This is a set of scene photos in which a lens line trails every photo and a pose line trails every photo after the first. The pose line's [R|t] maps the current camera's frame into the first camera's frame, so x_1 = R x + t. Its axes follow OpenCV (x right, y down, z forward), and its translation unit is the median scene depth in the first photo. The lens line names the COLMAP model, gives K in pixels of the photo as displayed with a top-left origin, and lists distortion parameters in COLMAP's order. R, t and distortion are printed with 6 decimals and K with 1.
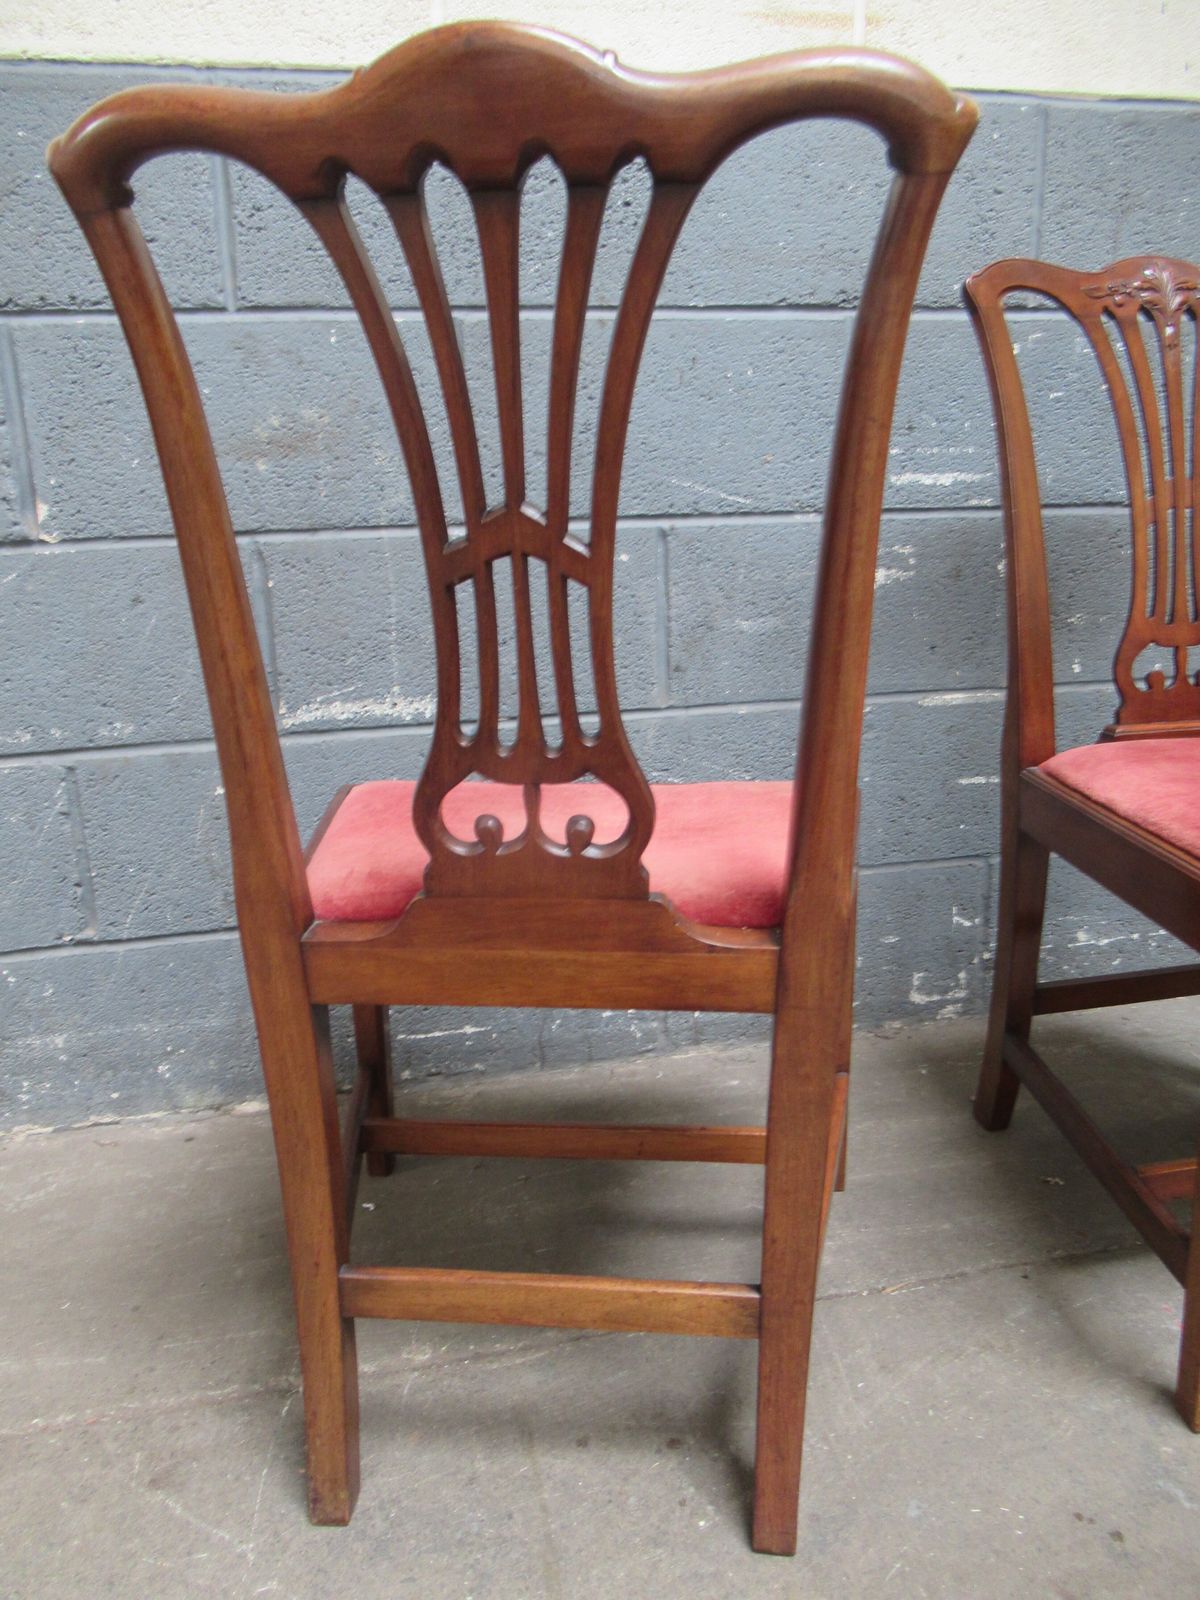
lens RADIAL K [[1210.3, 0, 586.8], [0, 1210.3, 774.4], [0, 0, 1]] dist [-0.006158, 0.006958]
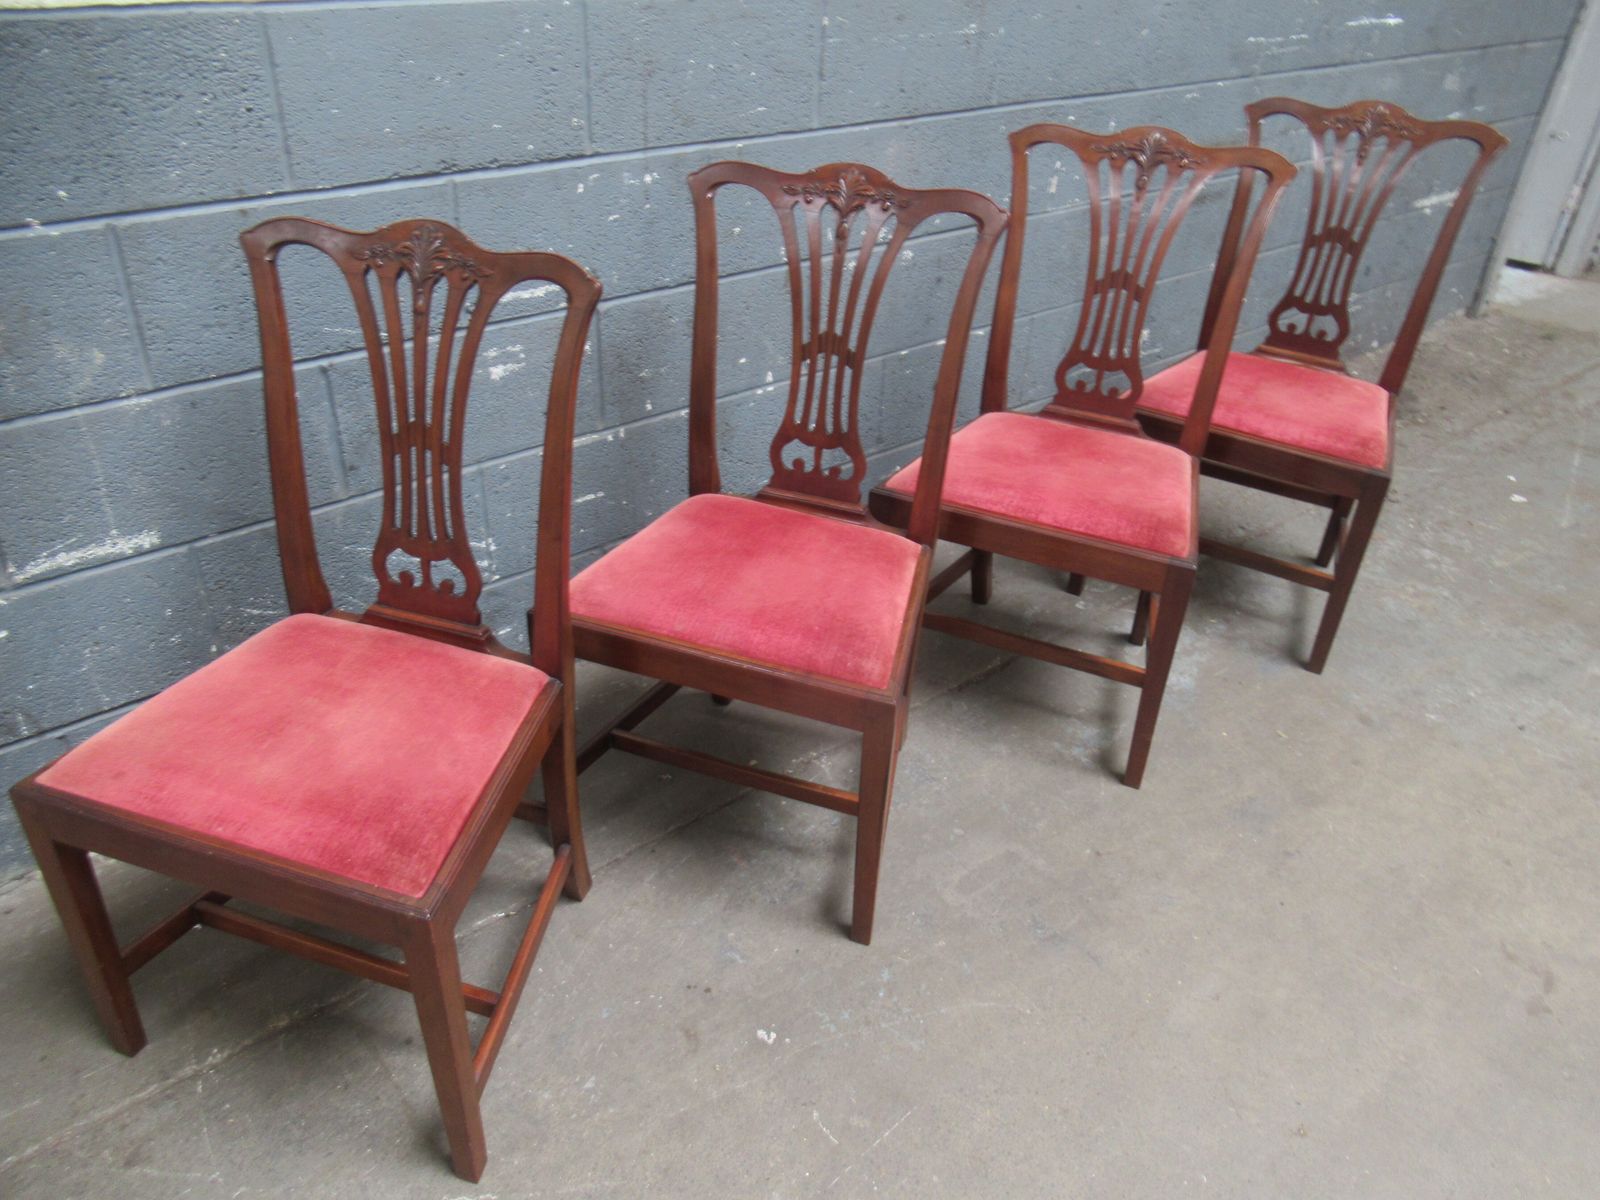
lens RADIAL K [[1210.3, 0, 762.4], [0, 1210.3, 602.9], [0, 0, 1]] dist [-0.006158, 0.006958]
pose [[0.892627, -0.196529, 0.405701, -0.086625], [0.064943, 0.946640, 0.315683, -0.342487], [-0.446094, -0.255440, 0.857759, -0.320282]]
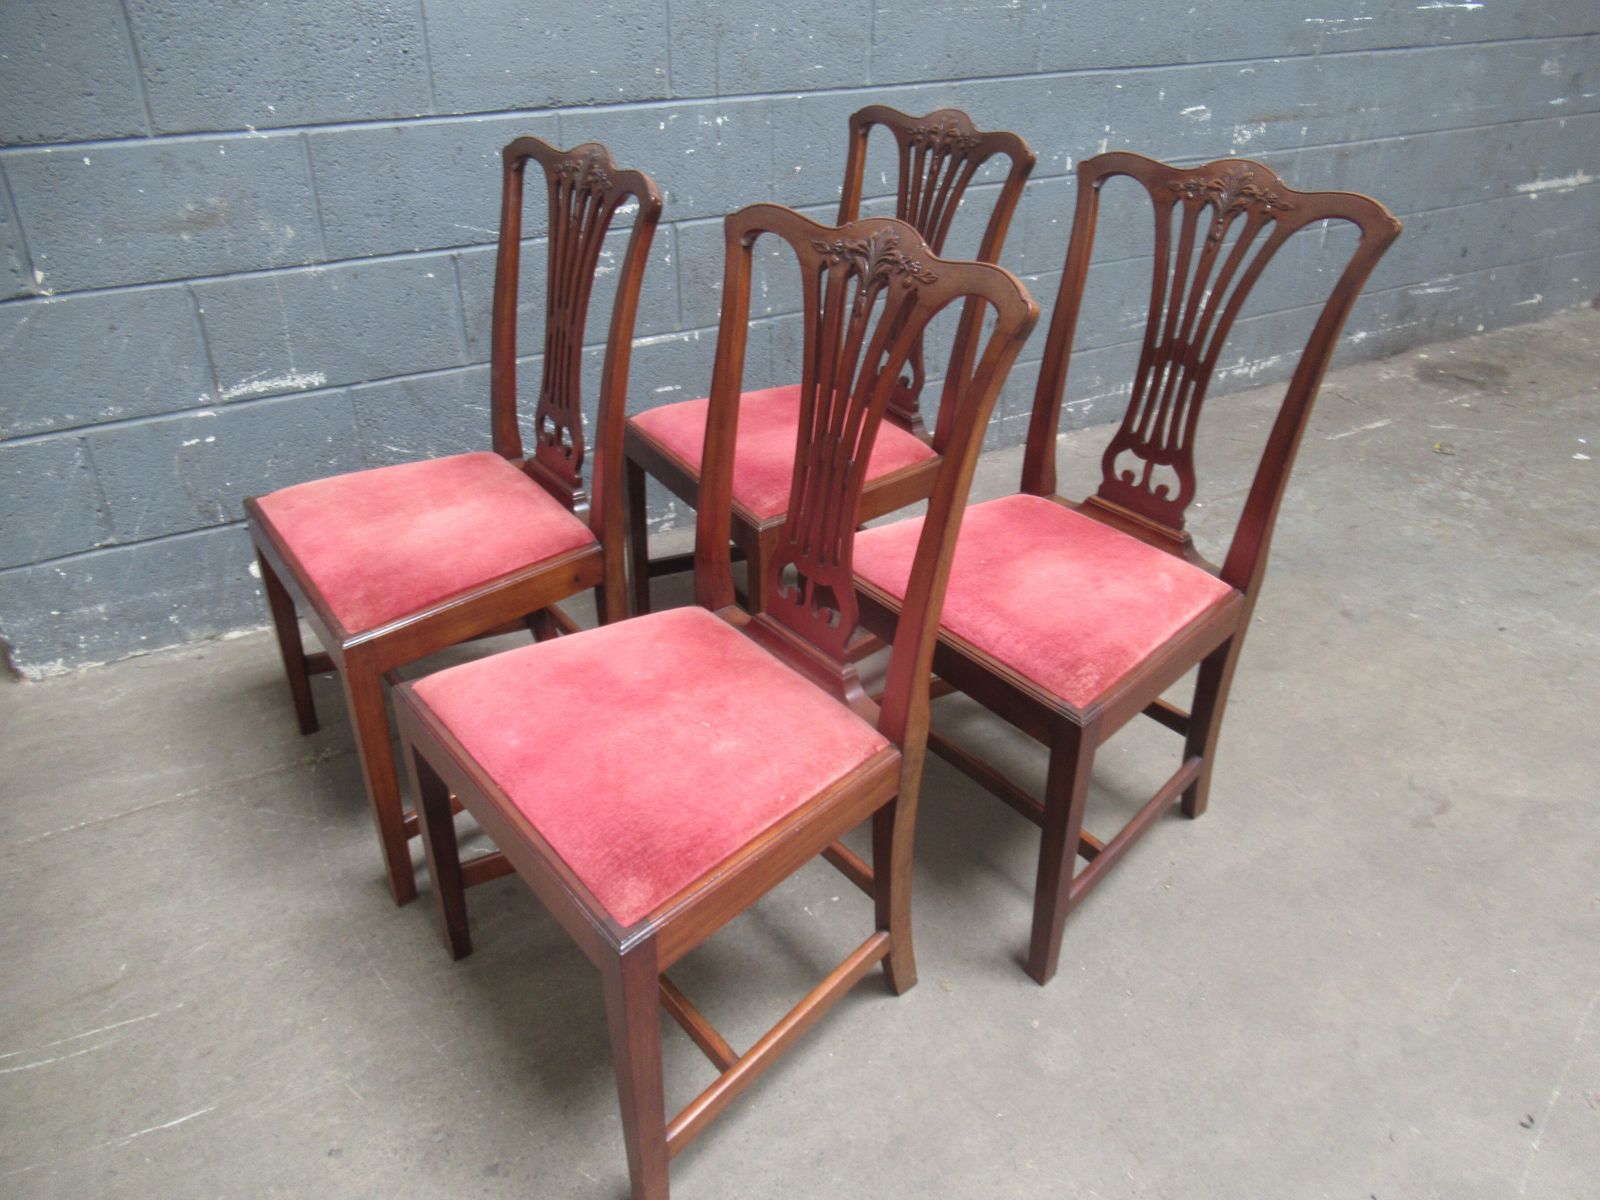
lens RADIAL K [[1211.3, 0, 750.6], [0, 1211.3, 602.2], [0, 0, 1]] dist [-0.002286, -0.001442]
pose [[0.960796, -0.122835, 0.248562, -0.014206], [0.055181, 0.963287, 0.262743, -0.163089], [-0.271710, -0.238726, 0.932300, -0.730960]]
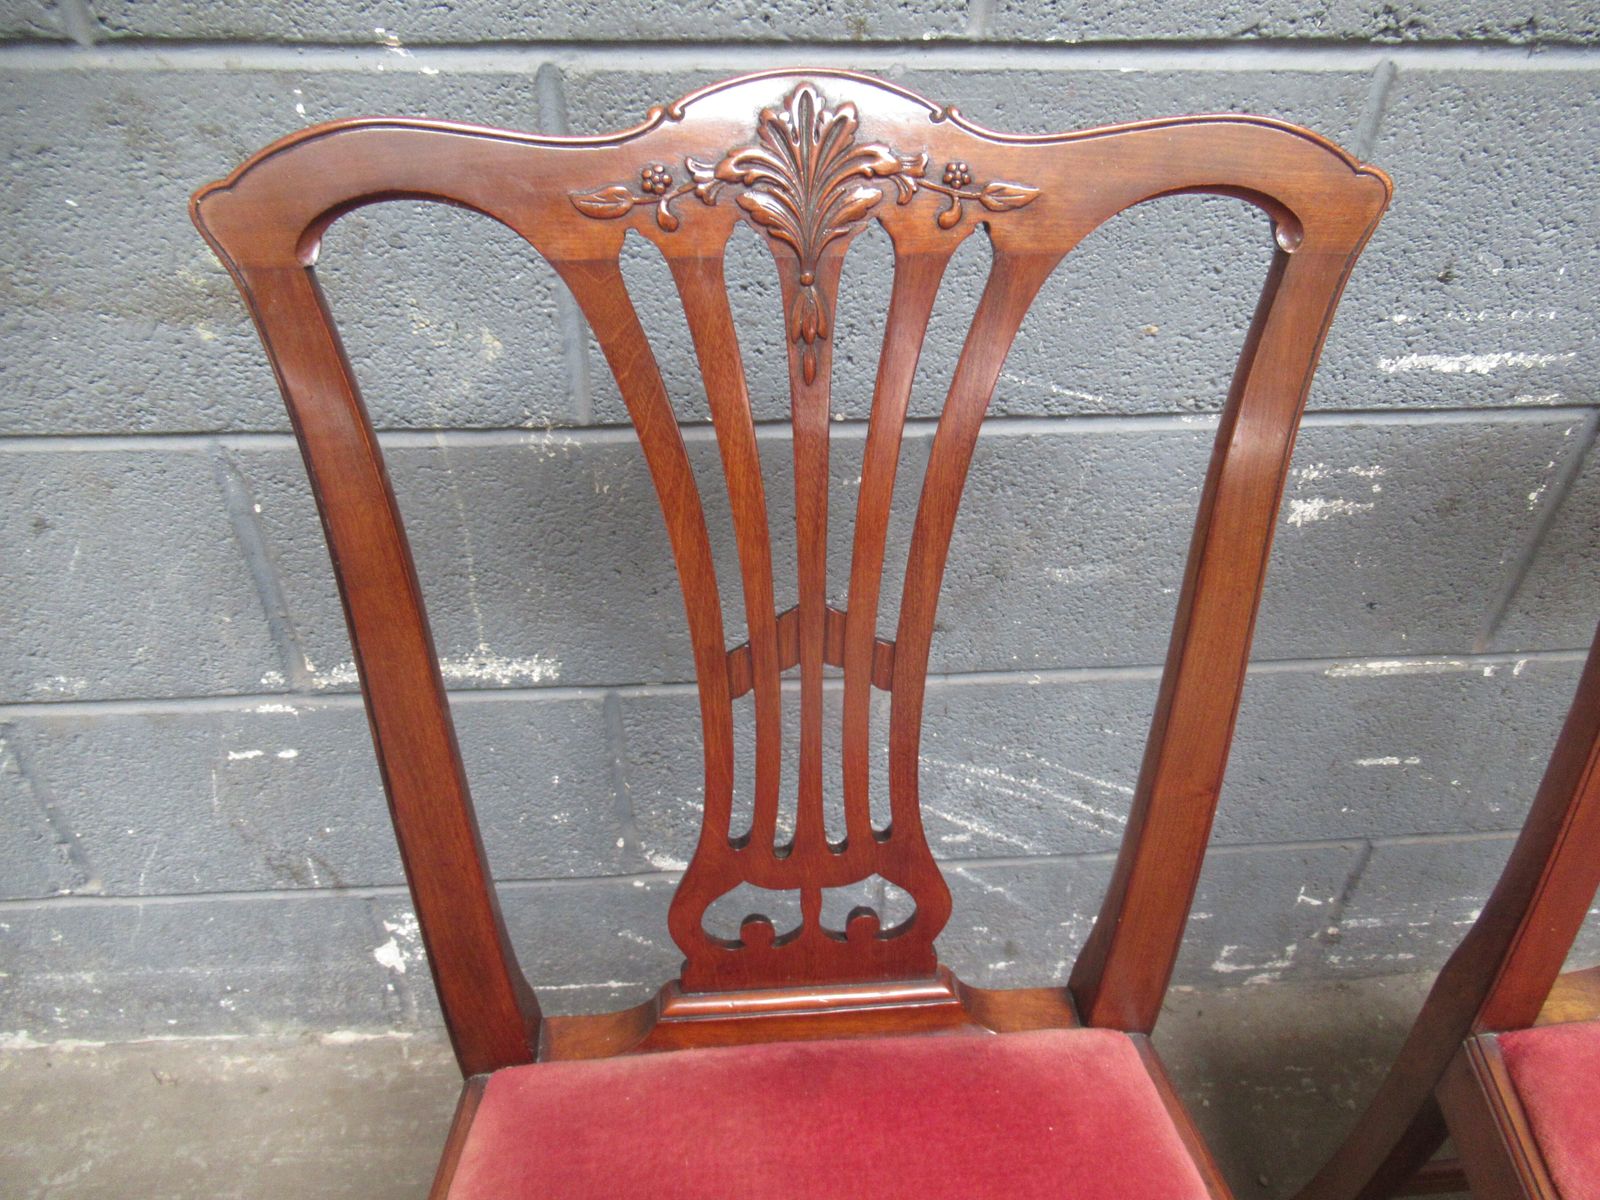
lens RADIAL K [[1210.3, 0, 773.1], [0, 1210.3, 603.8], [0, 0, 1]] dist [-0.006158, 0.006958]
pose [[0.991172, 0.108886, -0.075638, 0.038754], [-0.066821, 0.903034, 0.424341, -0.375925], [0.114509, -0.415541, 0.902338, 0.463628]]
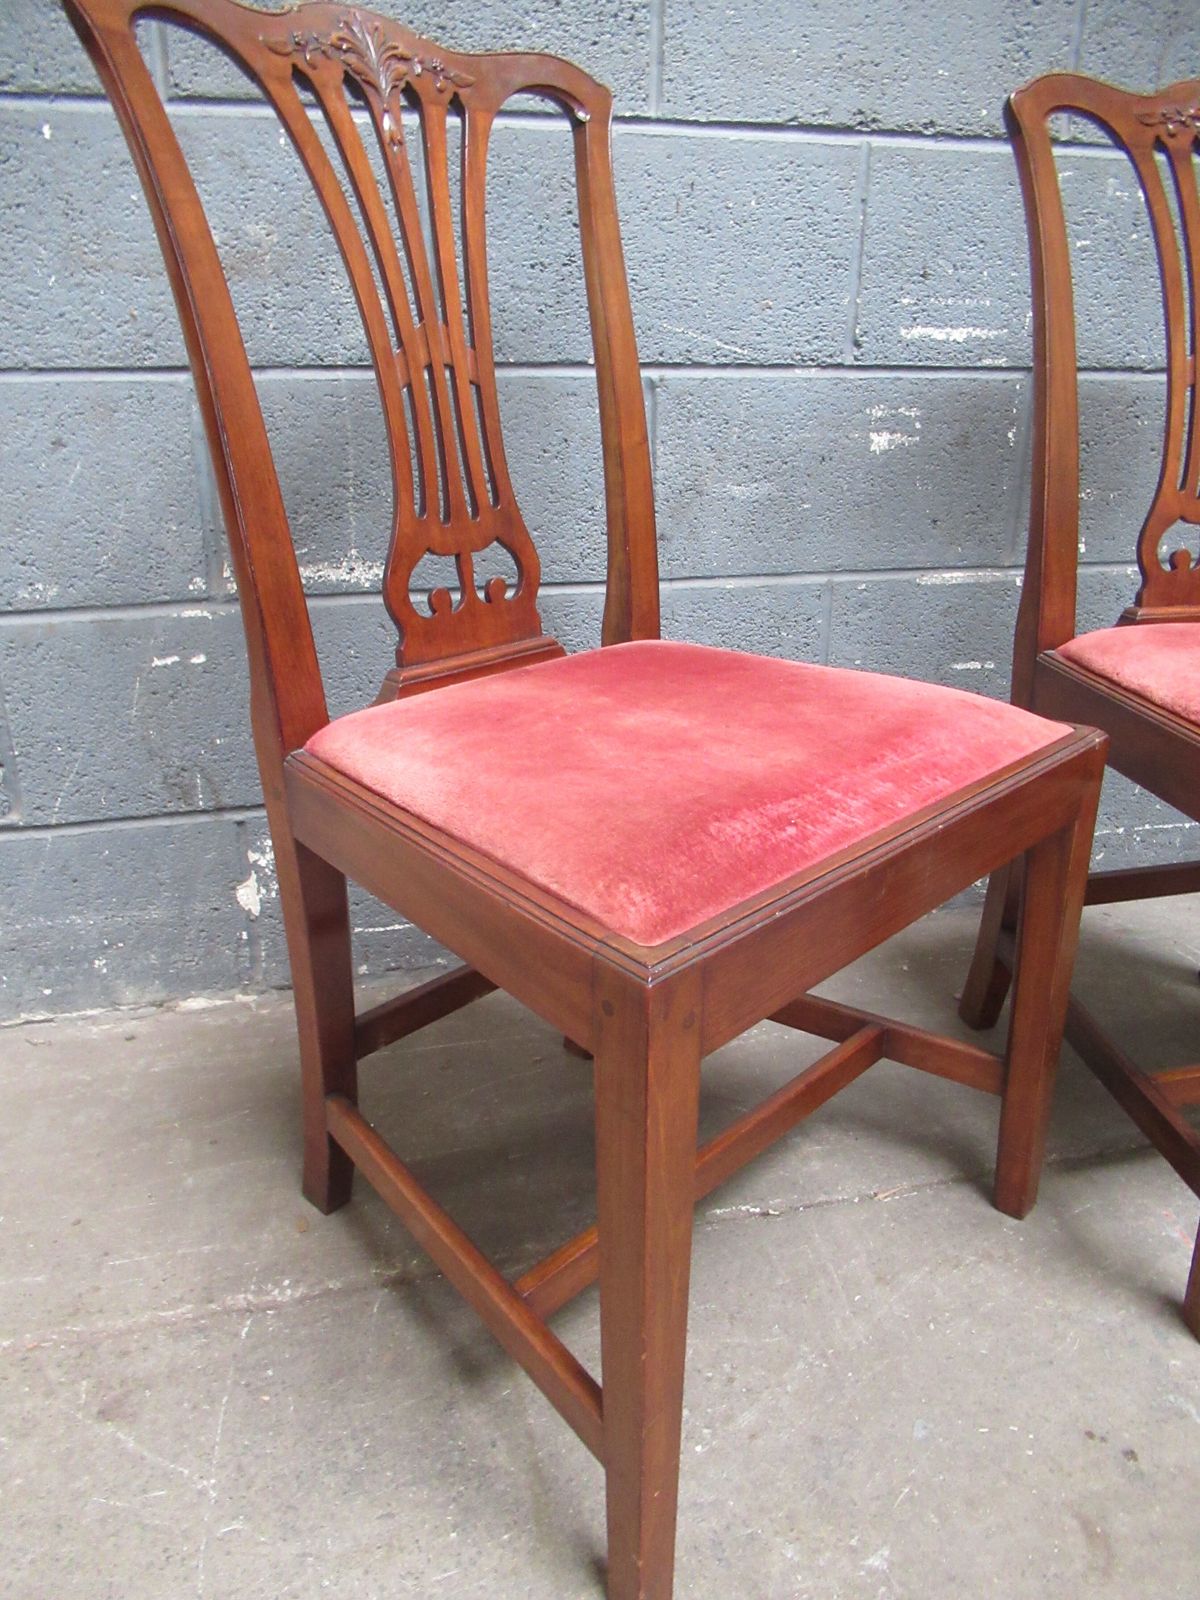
lens RADIAL K [[1210.3, 0, 589.3], [0, 1210.3, 778.4], [0, 0, 1]] dist [-0.006158, 0.006958]
pose [[0.998343, 0.011965, 0.056282, -0.031799], [-0.017381, 0.995157, 0.096745, 0.006960], [-0.054852, -0.097563, 0.993717, 0.078035]]
